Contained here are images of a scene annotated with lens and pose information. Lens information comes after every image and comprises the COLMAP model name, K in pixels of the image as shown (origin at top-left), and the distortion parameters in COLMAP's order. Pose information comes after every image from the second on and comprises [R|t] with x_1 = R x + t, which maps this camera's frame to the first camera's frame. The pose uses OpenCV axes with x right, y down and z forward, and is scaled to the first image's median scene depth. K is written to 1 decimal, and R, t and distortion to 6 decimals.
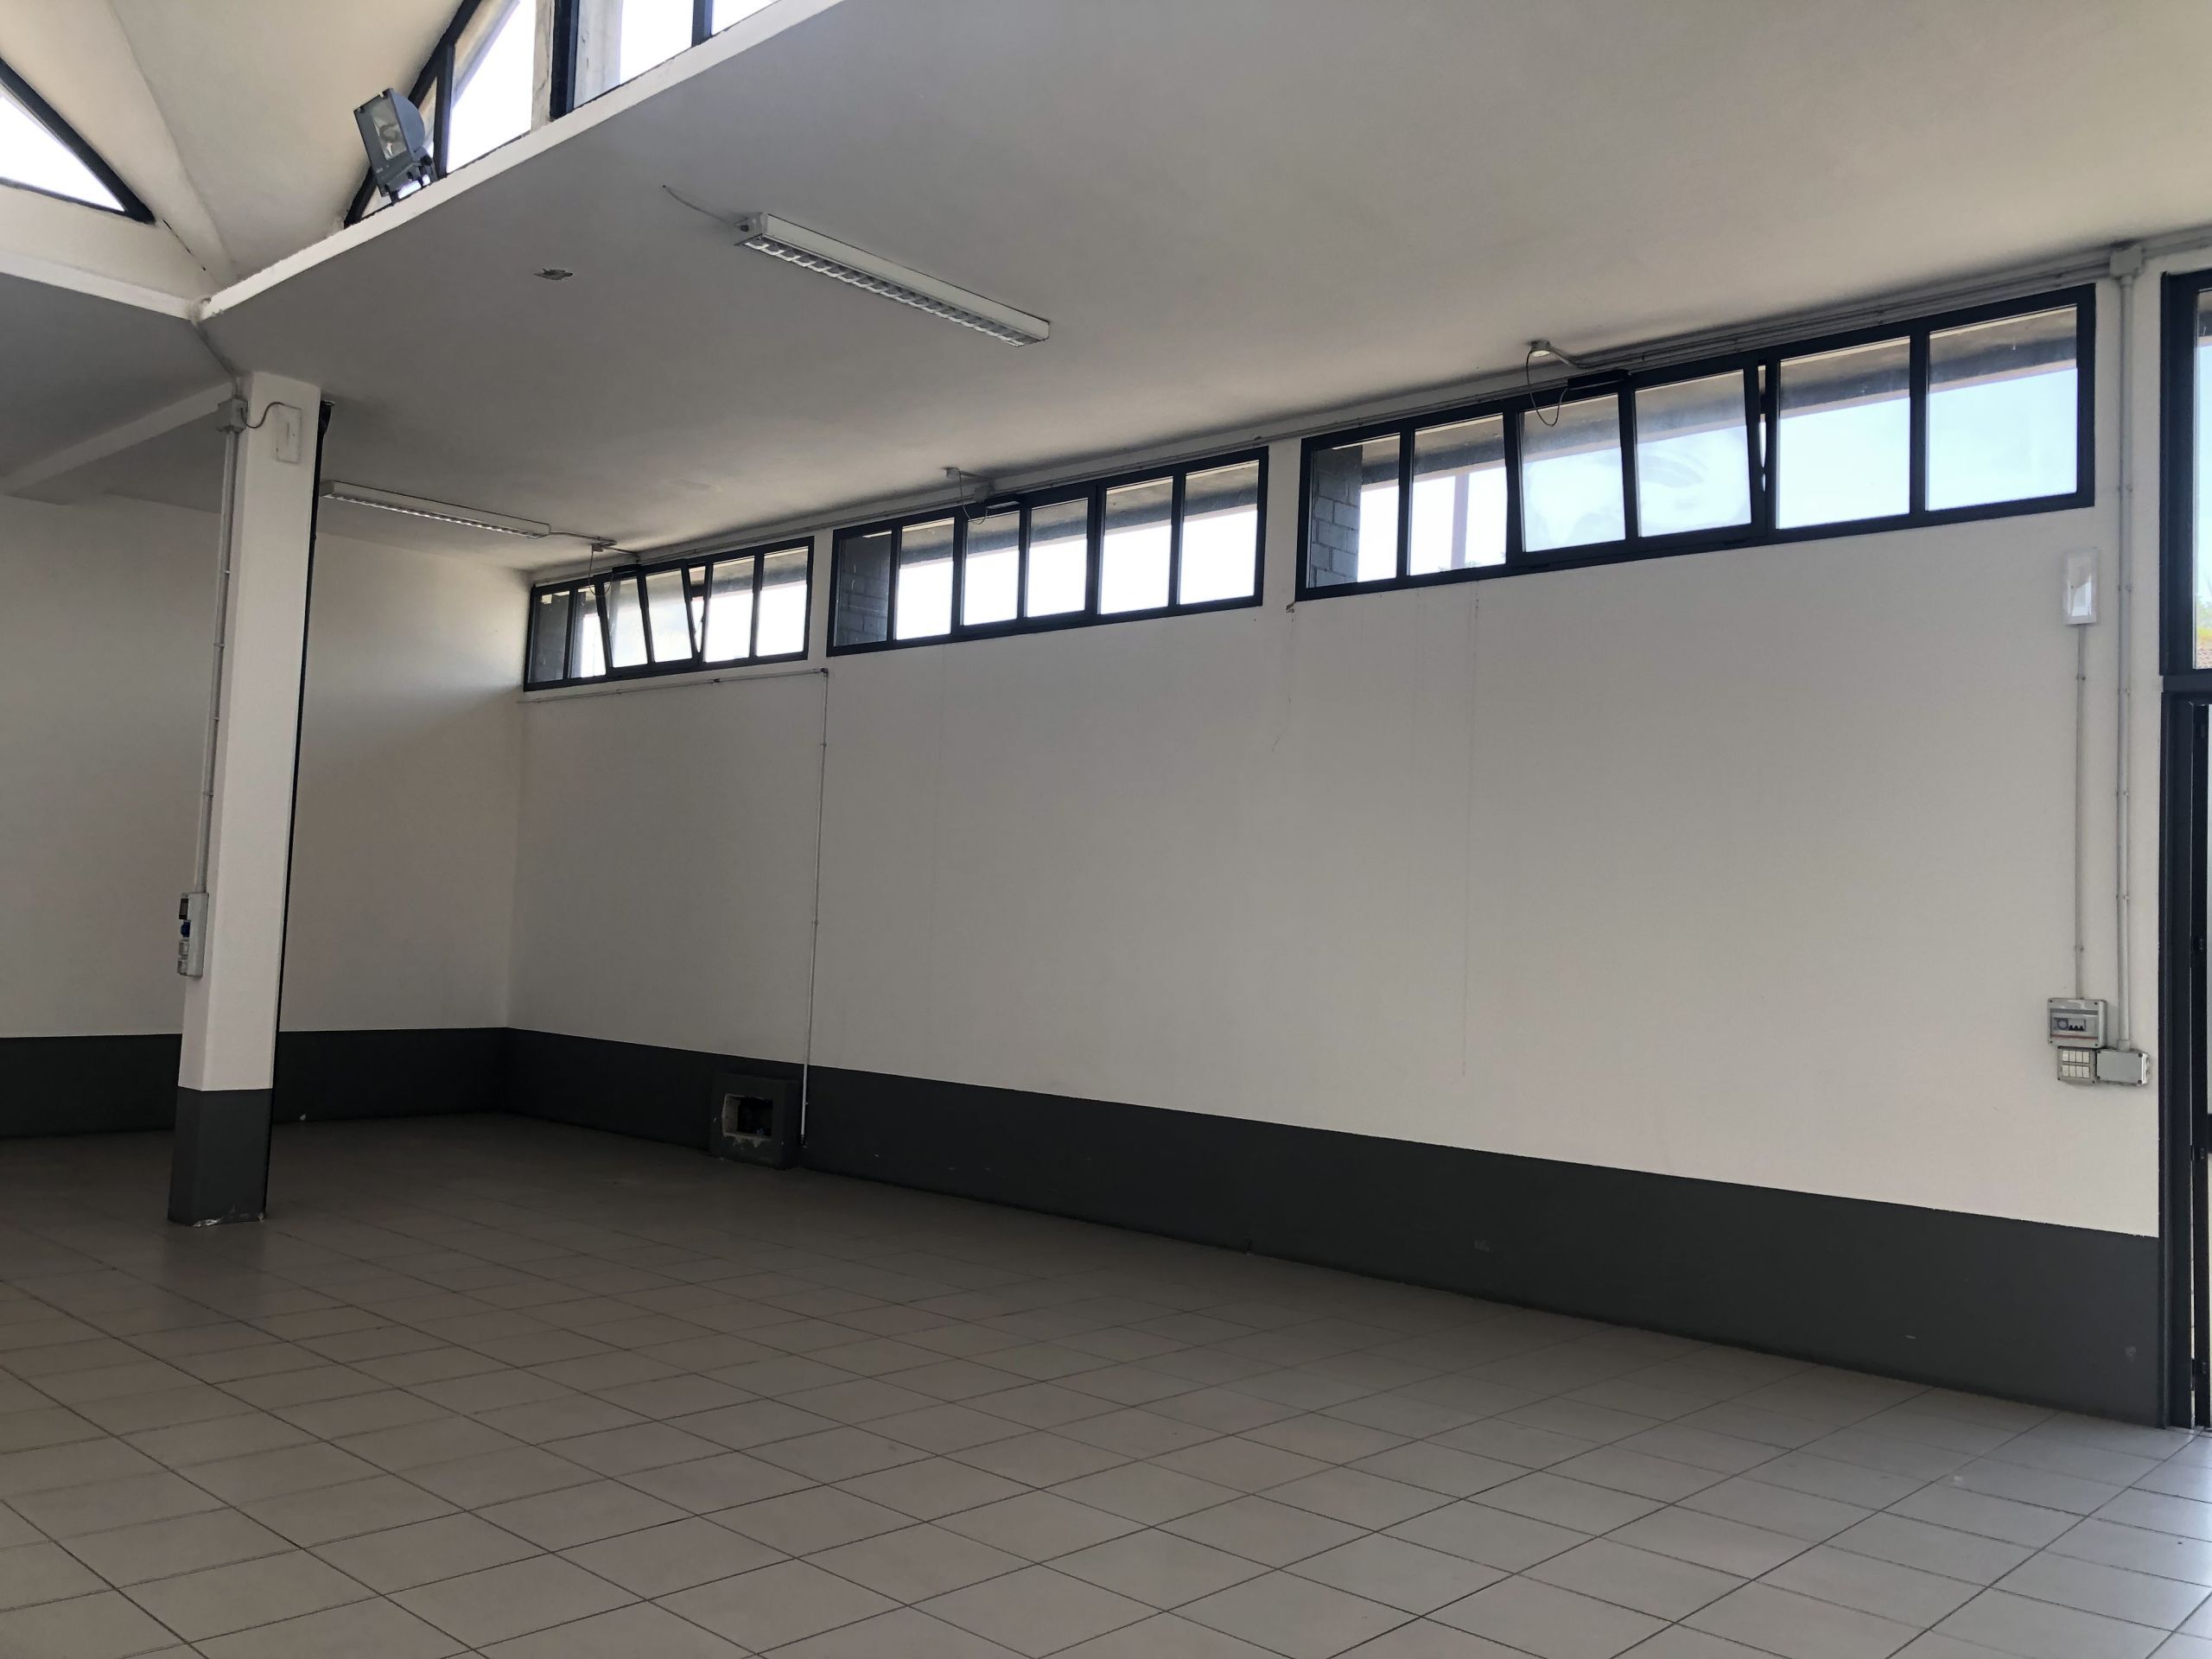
lens RADIAL K [[1812.7, 0, 1106.0], [0, 1812.7, 829.5], [0, 0, 1]] dist [0.012031, -0.004020]
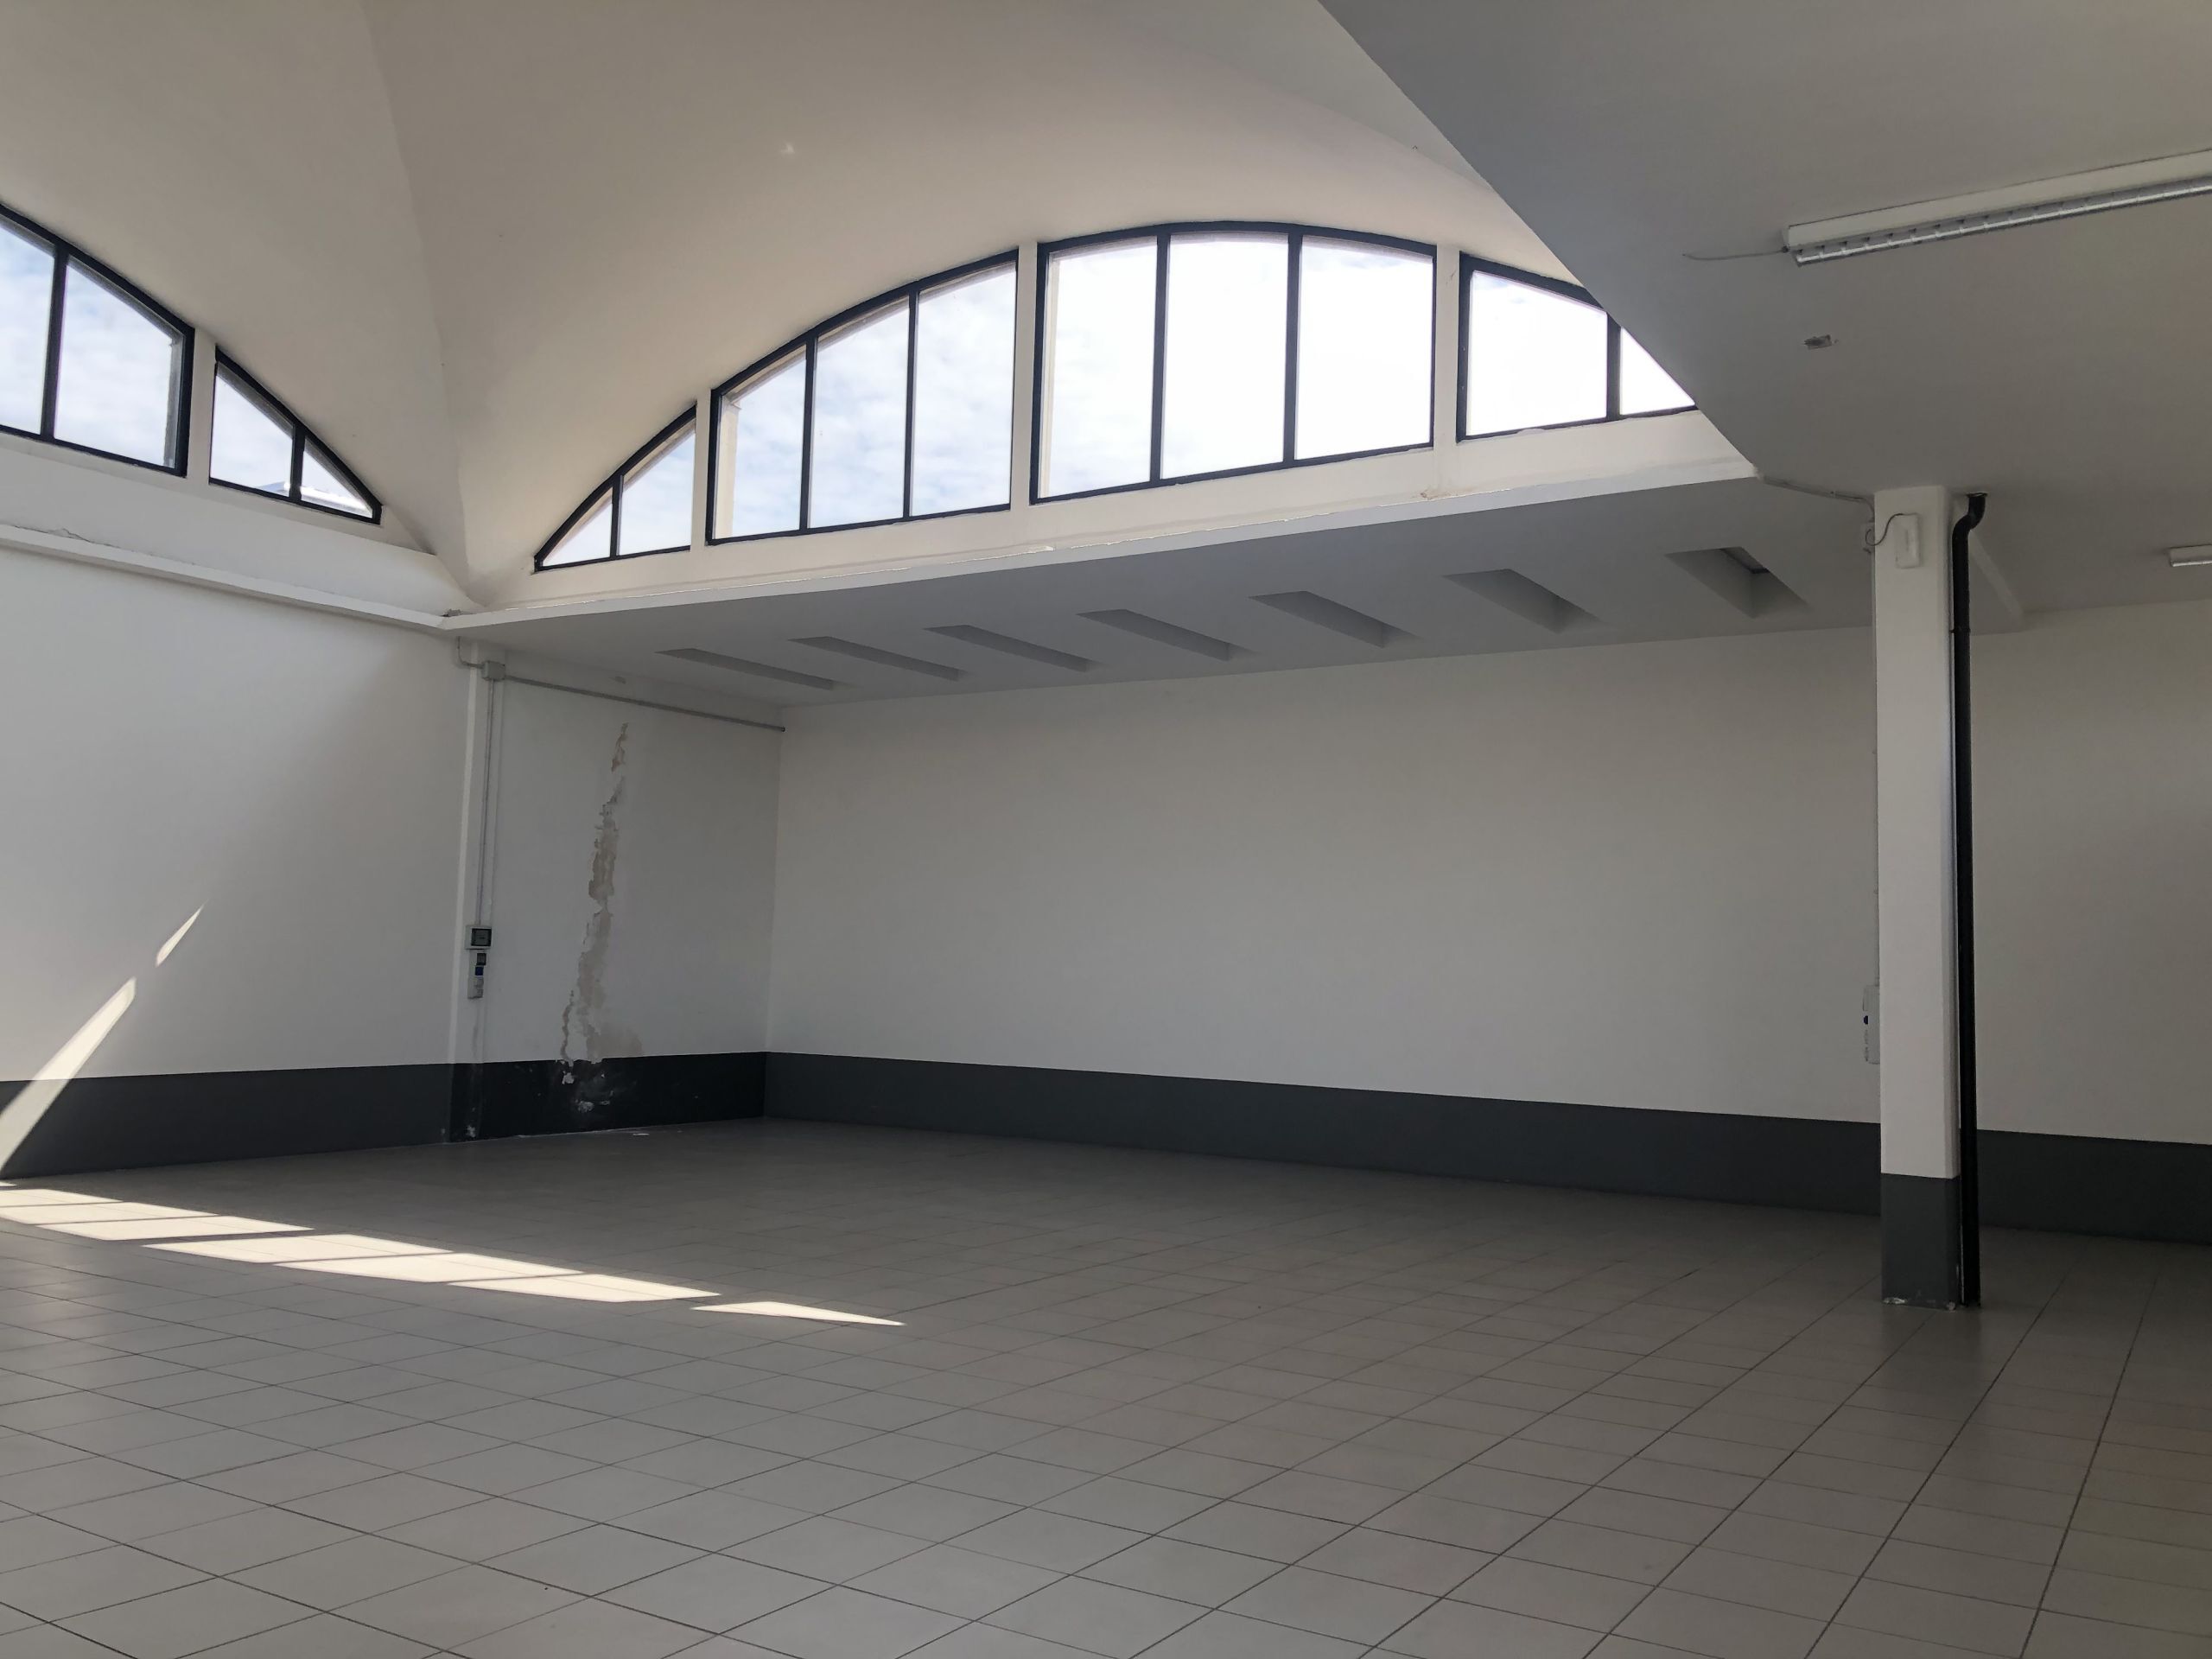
lens RADIAL K [[1812.7, 0, 1106.0], [0, 1812.7, 829.5], [0, 0, 1]] dist [0.012031, -0.004020]
pose [[0.182652, -0.113534, -0.976600, 0.465738], [0.043043, 0.993281, -0.107423, 0.038156], [0.982235, -0.022415, 0.186311, 0.355777]]
